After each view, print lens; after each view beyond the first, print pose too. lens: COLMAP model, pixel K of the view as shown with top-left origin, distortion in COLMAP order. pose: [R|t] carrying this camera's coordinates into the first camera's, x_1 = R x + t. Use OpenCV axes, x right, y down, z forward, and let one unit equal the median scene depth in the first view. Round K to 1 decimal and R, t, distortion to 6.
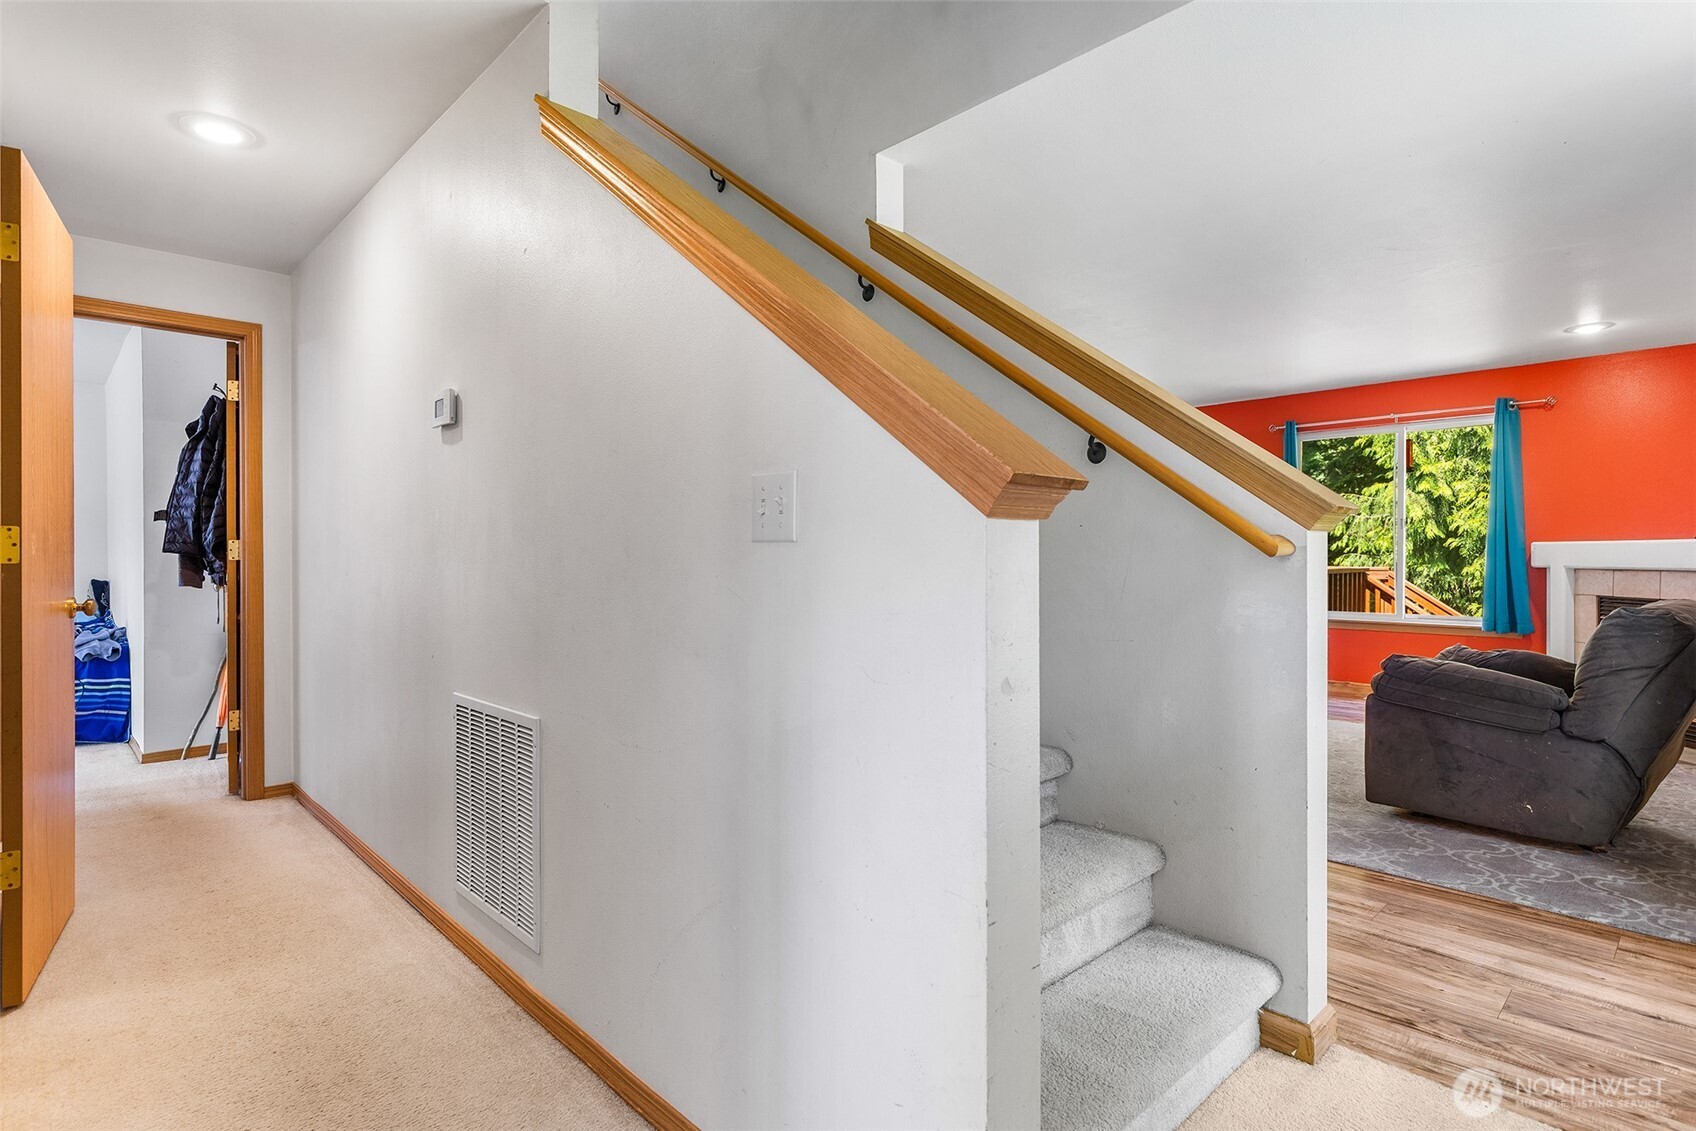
lens RADIAL K [[842.7, 0, 860.5], [0, 842.7, 558.1], [0, 0, 1]] dist [-0.003597, -0.001402]
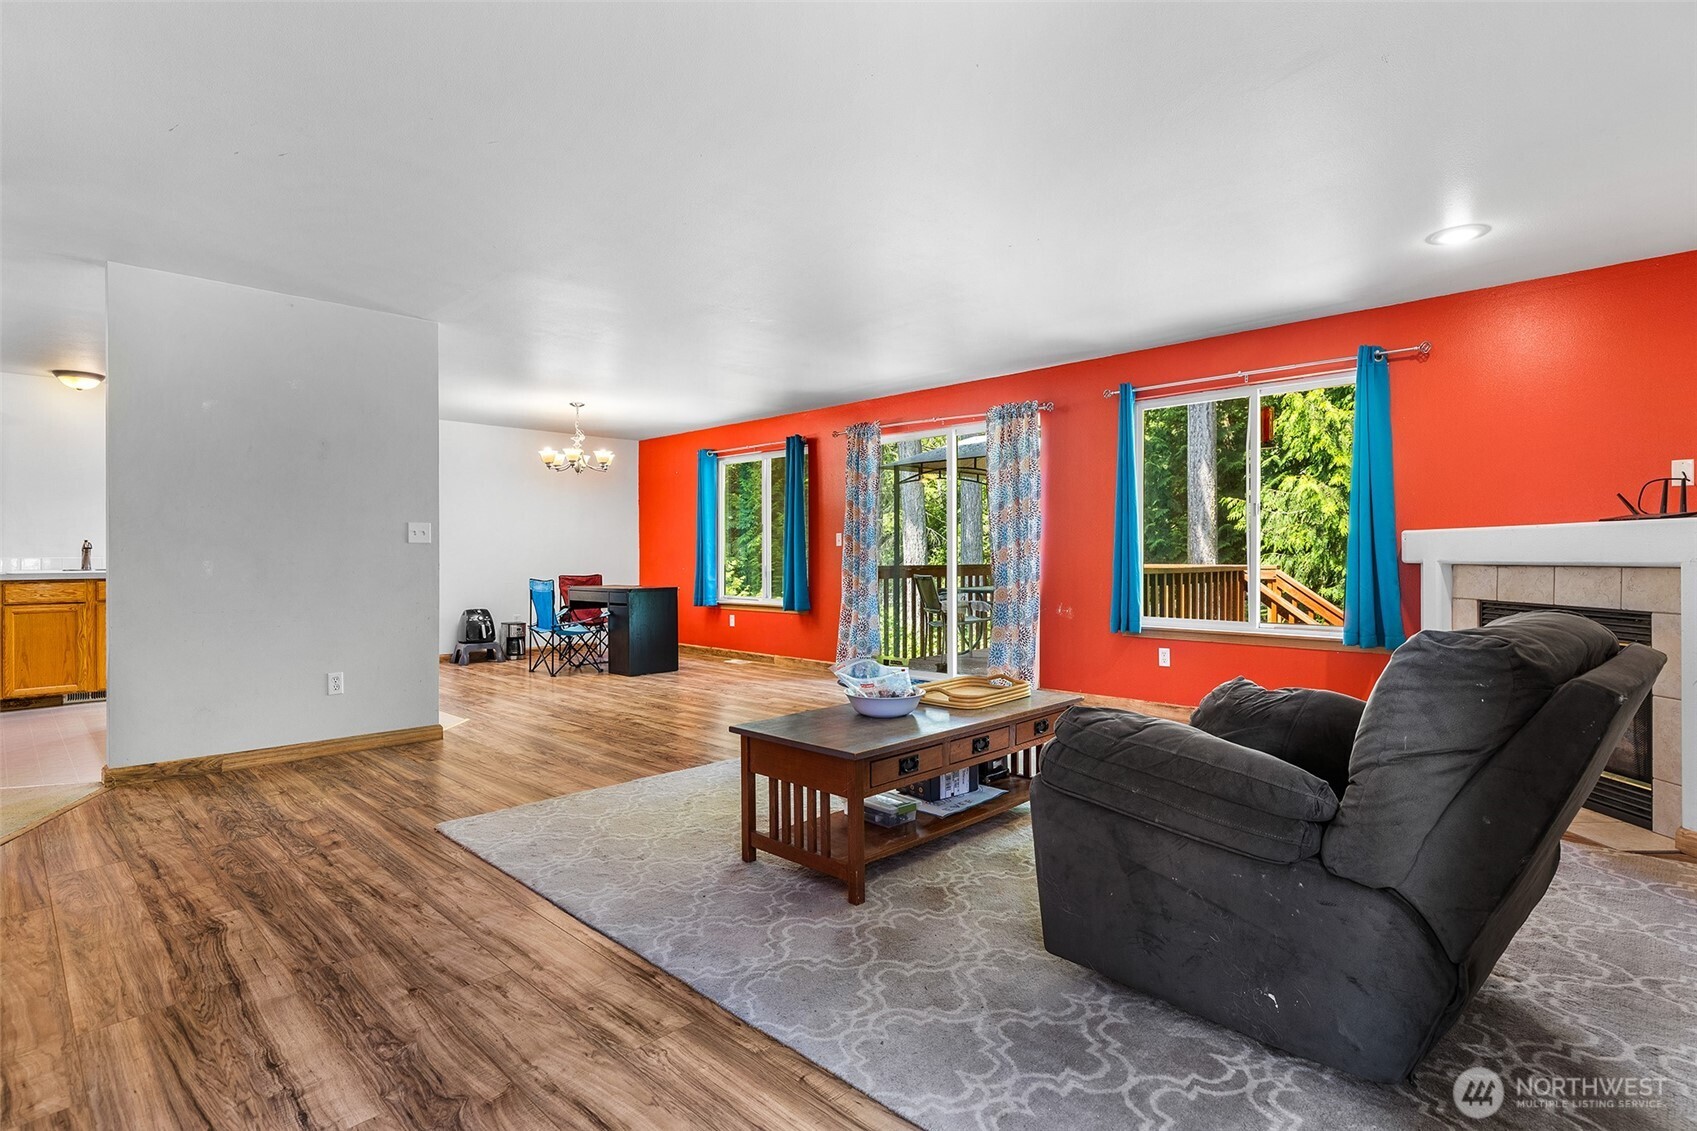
lens RADIAL K [[843.2, 0, 861.1], [0, 843.2, 558.0], [0, 0, 1]] dist [-0.003597, -0.001402]
pose [[0.999009, -0.001287, 0.044482, 0.485000], [0.001400, 0.999996, -0.002506, 0.013931], [-0.044479, 0.002565, 0.999007, 0.448961]]
